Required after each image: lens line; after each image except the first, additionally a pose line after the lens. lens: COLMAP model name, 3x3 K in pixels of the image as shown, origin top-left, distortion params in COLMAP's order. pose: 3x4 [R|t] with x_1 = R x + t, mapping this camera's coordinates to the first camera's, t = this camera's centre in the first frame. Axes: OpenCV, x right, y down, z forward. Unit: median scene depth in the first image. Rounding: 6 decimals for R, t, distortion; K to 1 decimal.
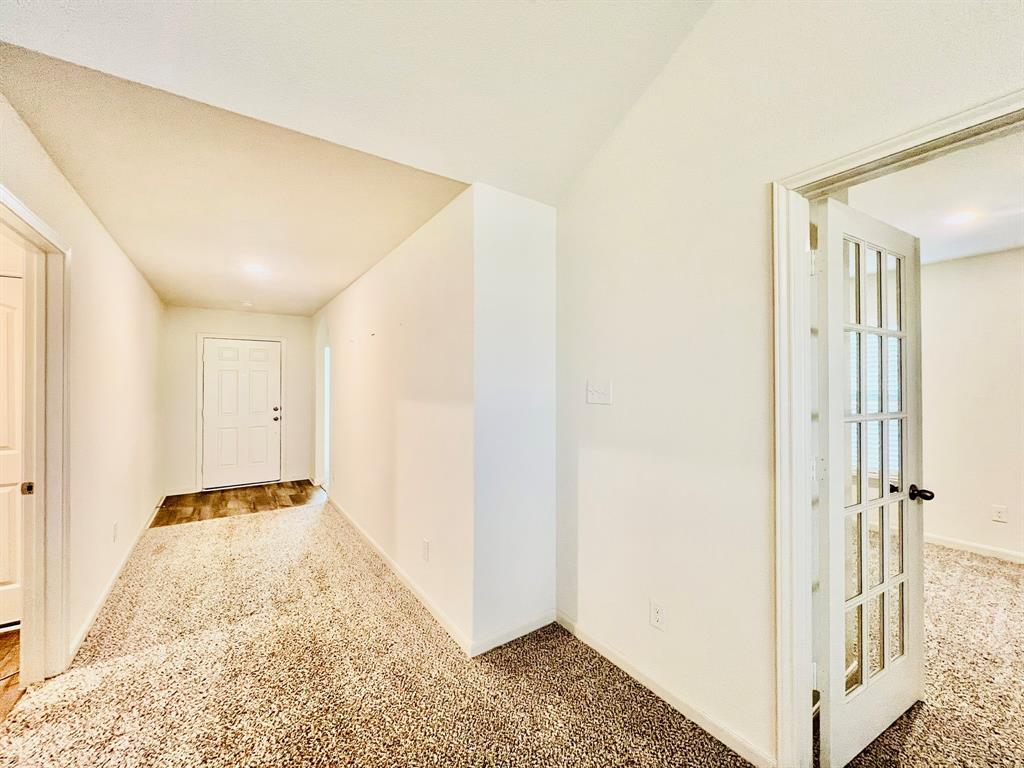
lens RADIAL K [[413.7, 0, 511.6], [0, 413.7, 382.3], [0, 0, 1]] dist [0.002662, 0.000208]
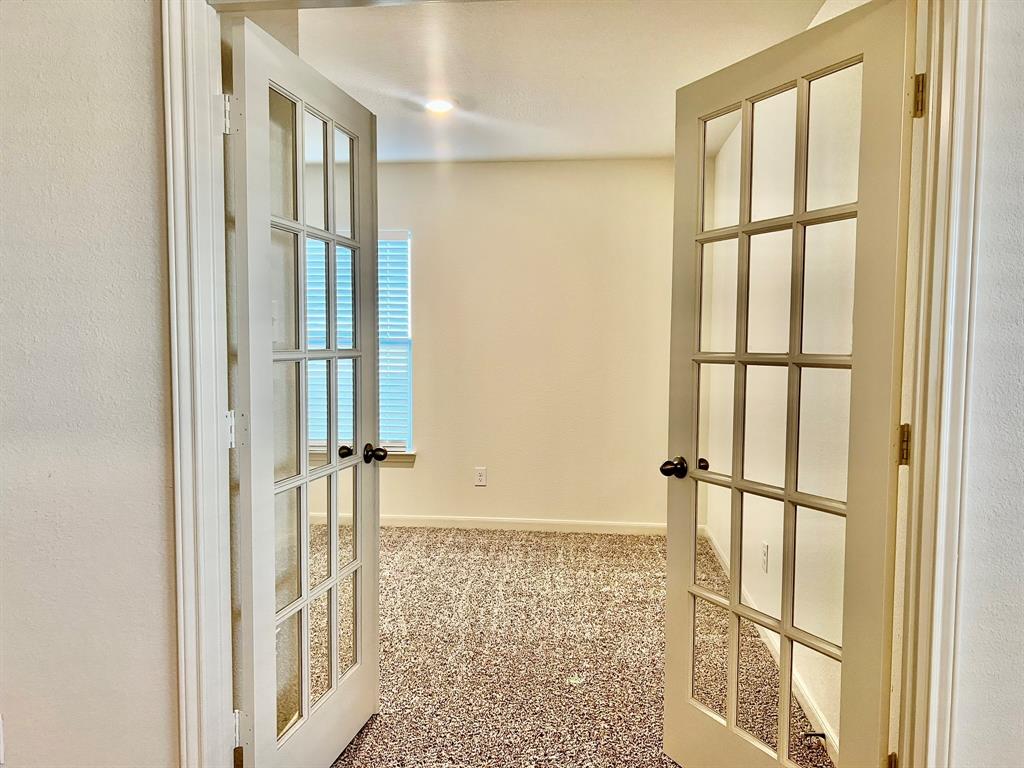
lens RADIAL K [[767.6, 0, 512.0], [0, 767.6, 384.0], [0, 0, 1]] dist [0.037852, -0.043100]
pose [[0.655171, -0.042432, 0.754288, 0.039070], [-0.011920, 0.997717, 0.066479, 0.021008], [-0.755387, -0.052546, 0.653169, -0.070259]]
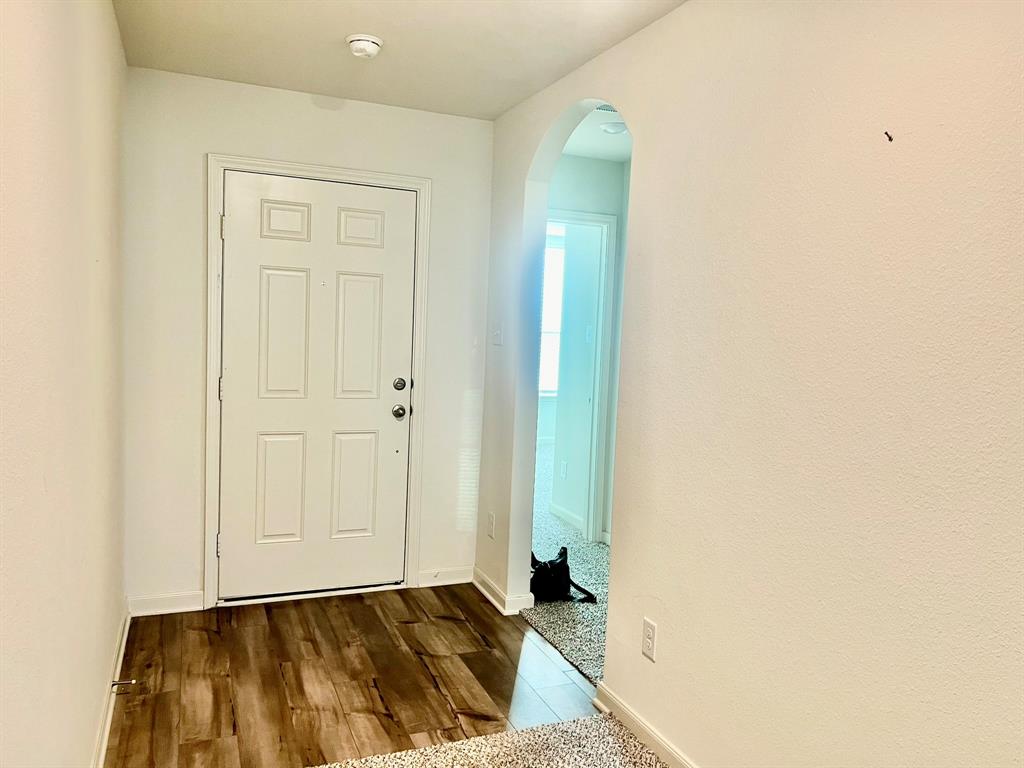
lens RADIAL K [[783.6, 0, 518.0], [0, 783.6, 387.2], [0, 0, 1]] dist [0.049566, -0.051589]
pose [[0.977702, 0.059243, -0.201466, -0.622855], [-0.041767, 0.995073, 0.089917, 0.004505], [0.205801, -0.079497, 0.975360, 0.683601]]
